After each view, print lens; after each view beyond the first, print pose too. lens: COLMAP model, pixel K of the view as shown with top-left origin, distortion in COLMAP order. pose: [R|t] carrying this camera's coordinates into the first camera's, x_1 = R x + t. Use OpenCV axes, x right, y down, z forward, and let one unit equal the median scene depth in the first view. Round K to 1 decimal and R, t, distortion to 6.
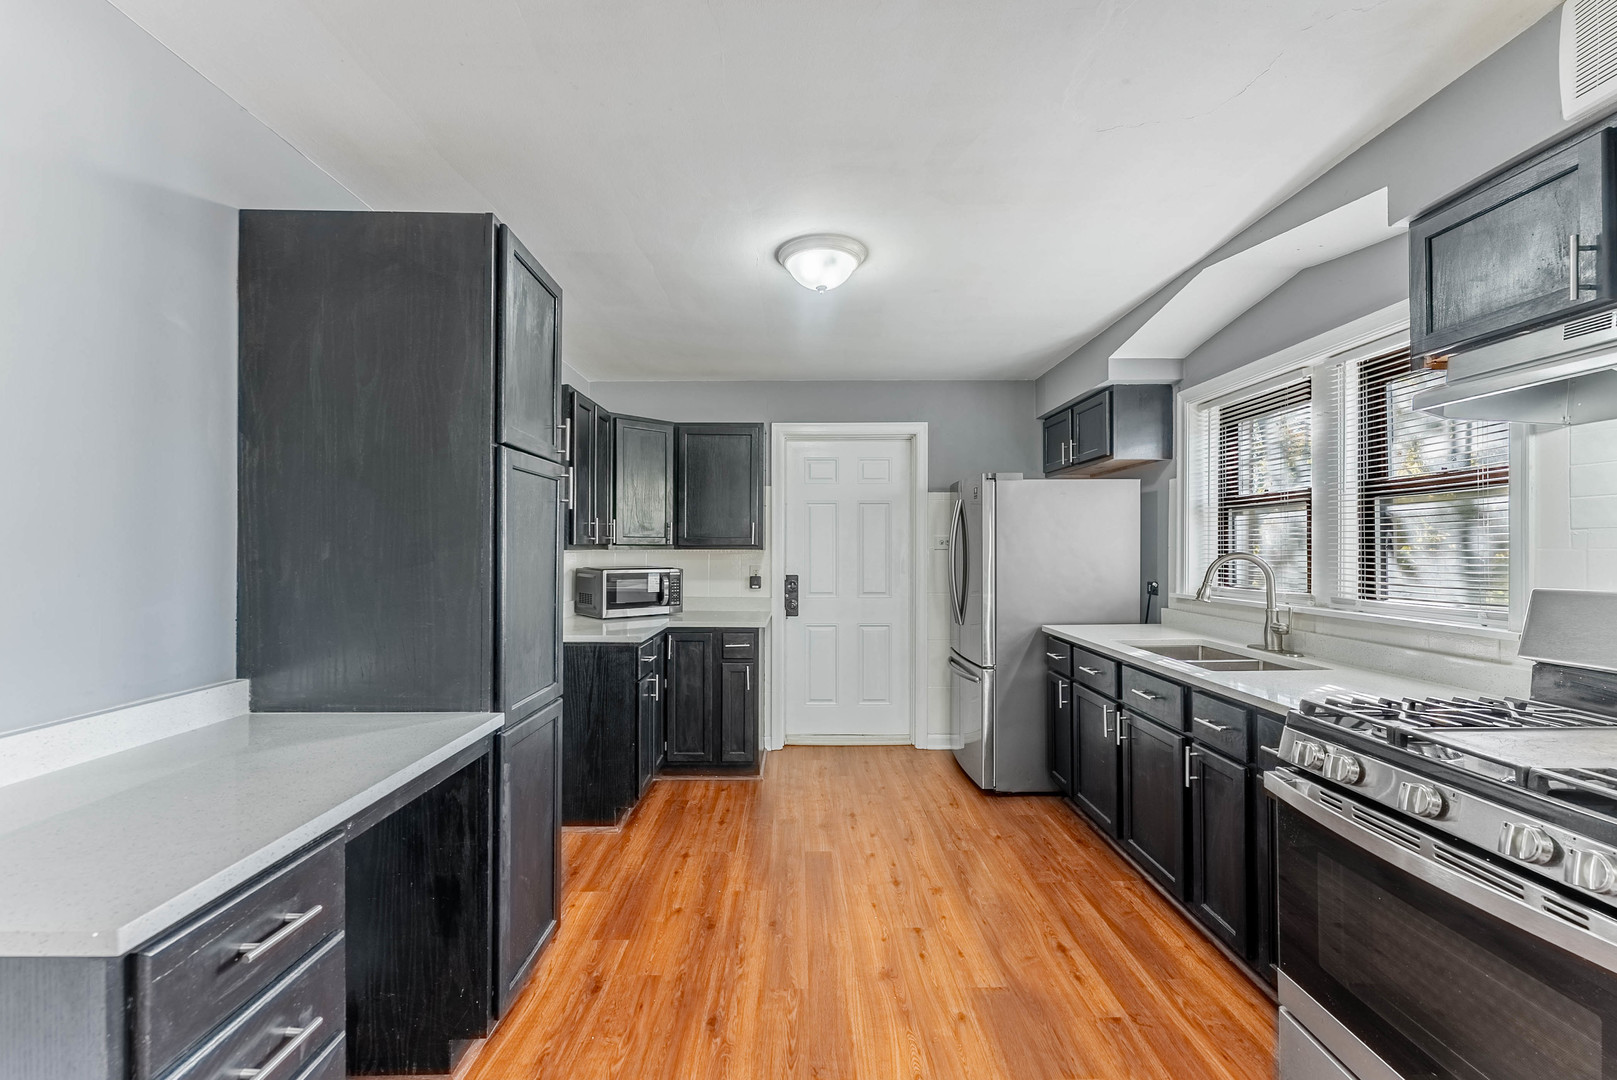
lens RADIAL K [[661.8, 0, 810.4], [0, 661.8, 546.9], [0, 0, 1]] dist [-0.000110, -0.000123]
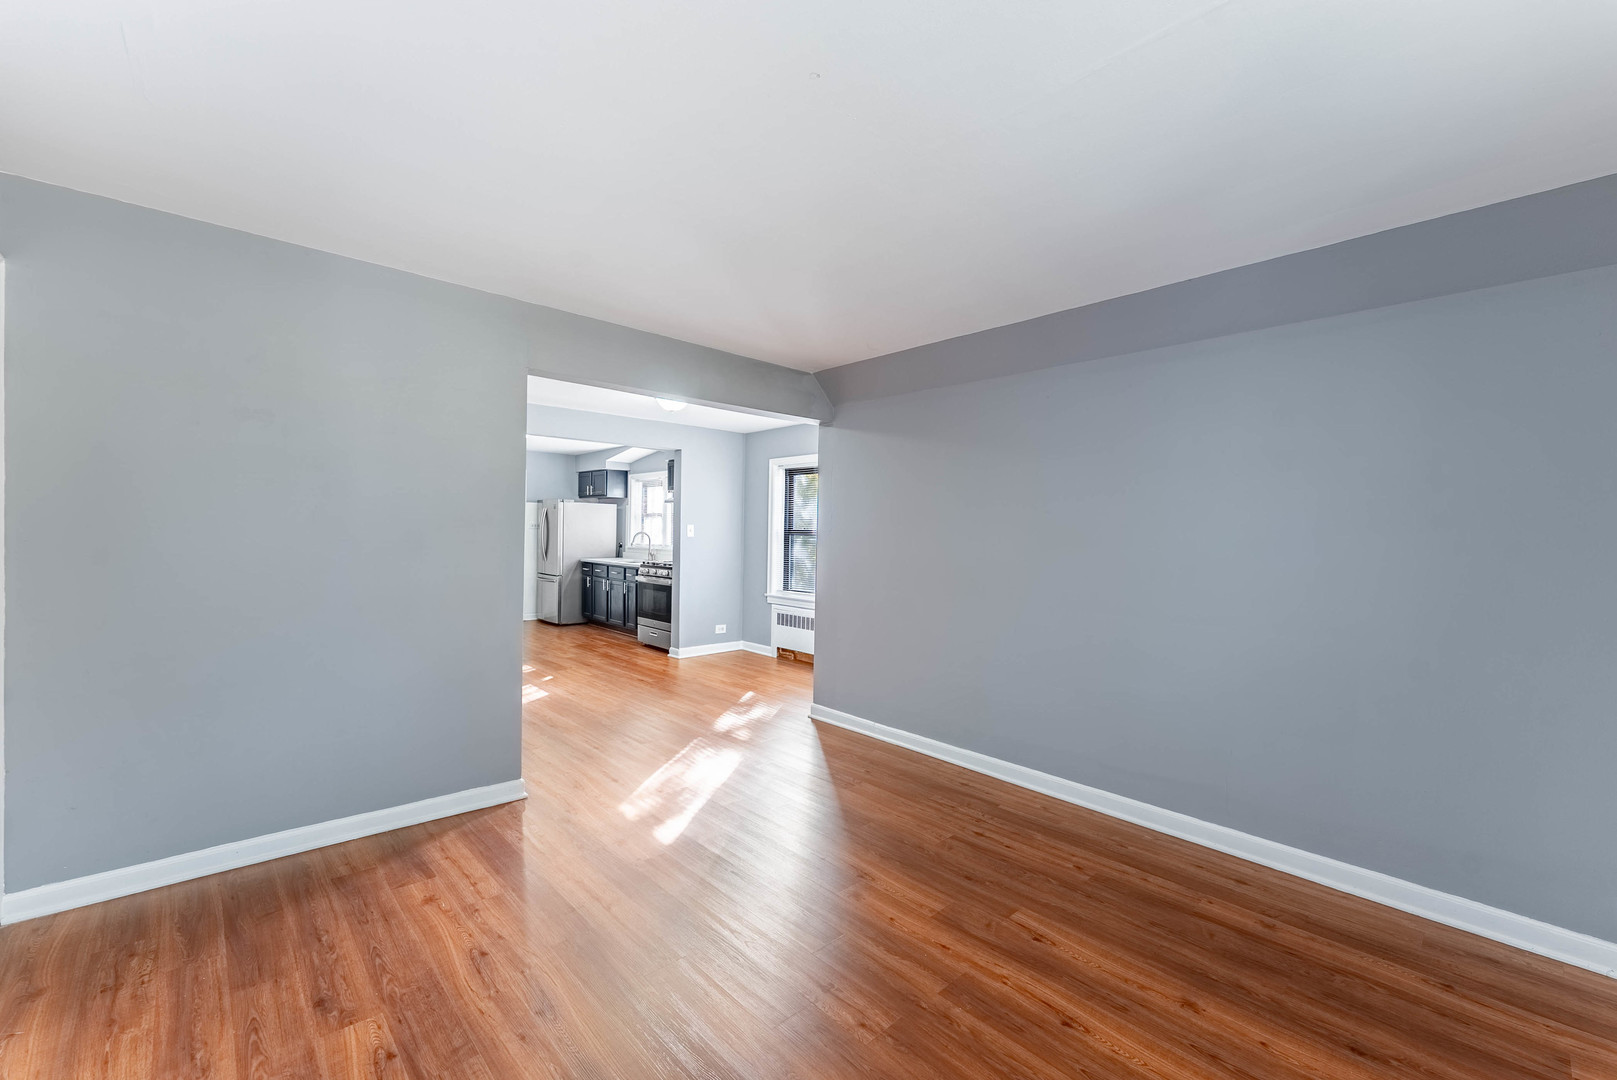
lens RADIAL K [[661.8, 0, 811.2], [0, 661.8, 545.6], [0, 0, 1]] dist [-0.000110, -0.000123]
pose [[0.745253, 0.001038, 0.666781, -0.863416], [-0.019531, 0.999604, 0.020273, -0.004786], [-0.666496, -0.028131, 0.744978, -1.880574]]
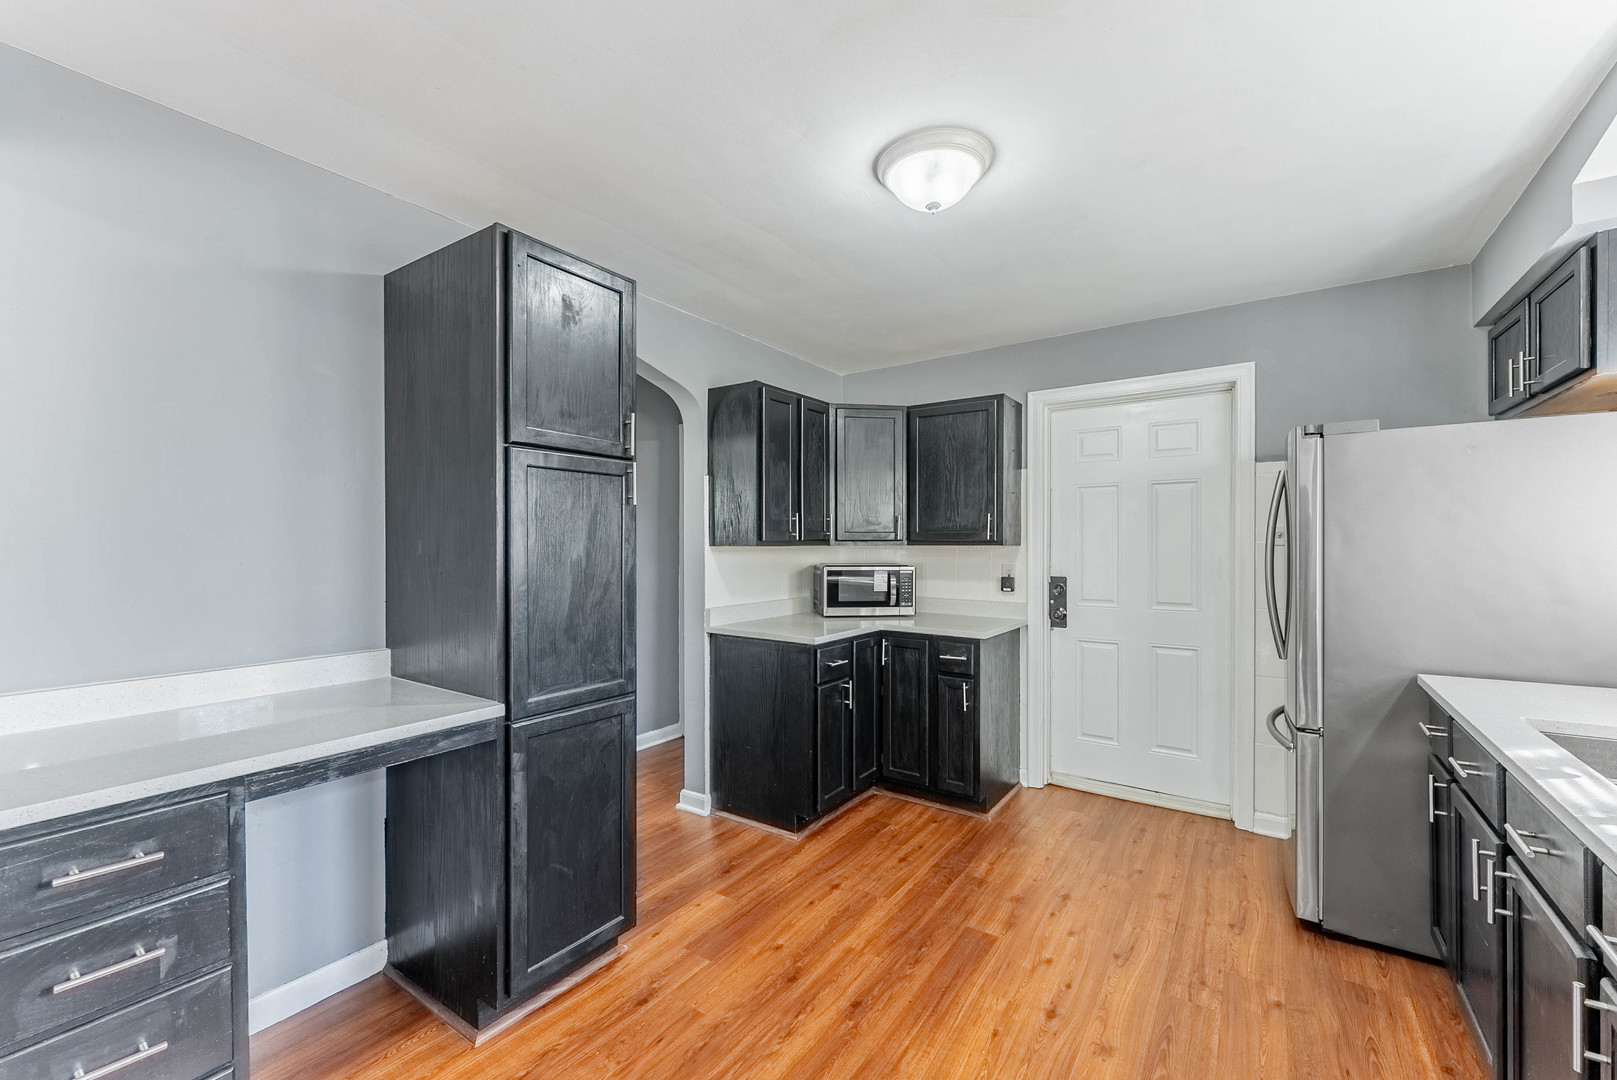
lens RADIAL K [[661.8, 0, 820.7], [0, 661.8, 546.9], [0, 0, 1]] dist [-0.000110, -0.000123]
pose [[0.817164, 0.001908, -0.576401, 0.304665], [0.001944, 0.999980, 0.006065, 0.000325], [0.576401, -0.006077, 0.817144, 0.252438]]
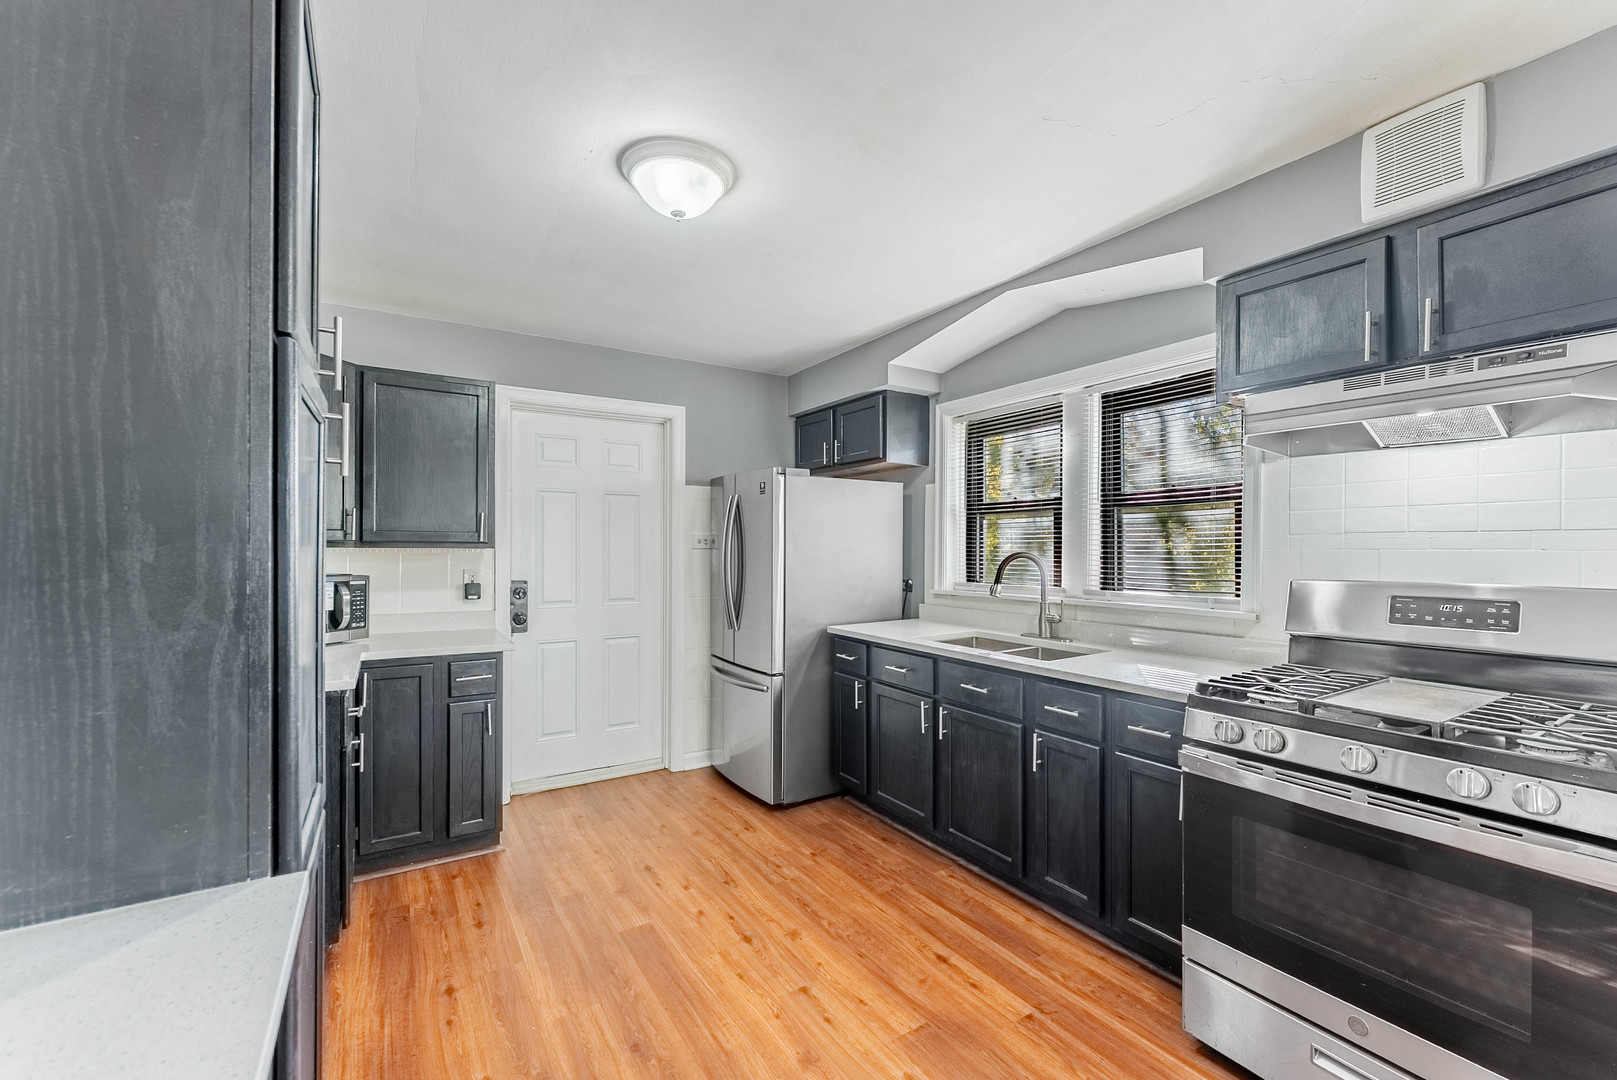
lens RADIAL K [[661.8, 0, 808.7], [0, 661.8, 556.3], [0, 0, 1]] dist [-0.000110, -0.000123]
pose [[0.850102, -0.003019, 0.526610, -0.227652], [-0.003894, 0.999920, 0.012020, 0.002966], [-0.526604, -0.012269, 0.850022, 0.216804]]
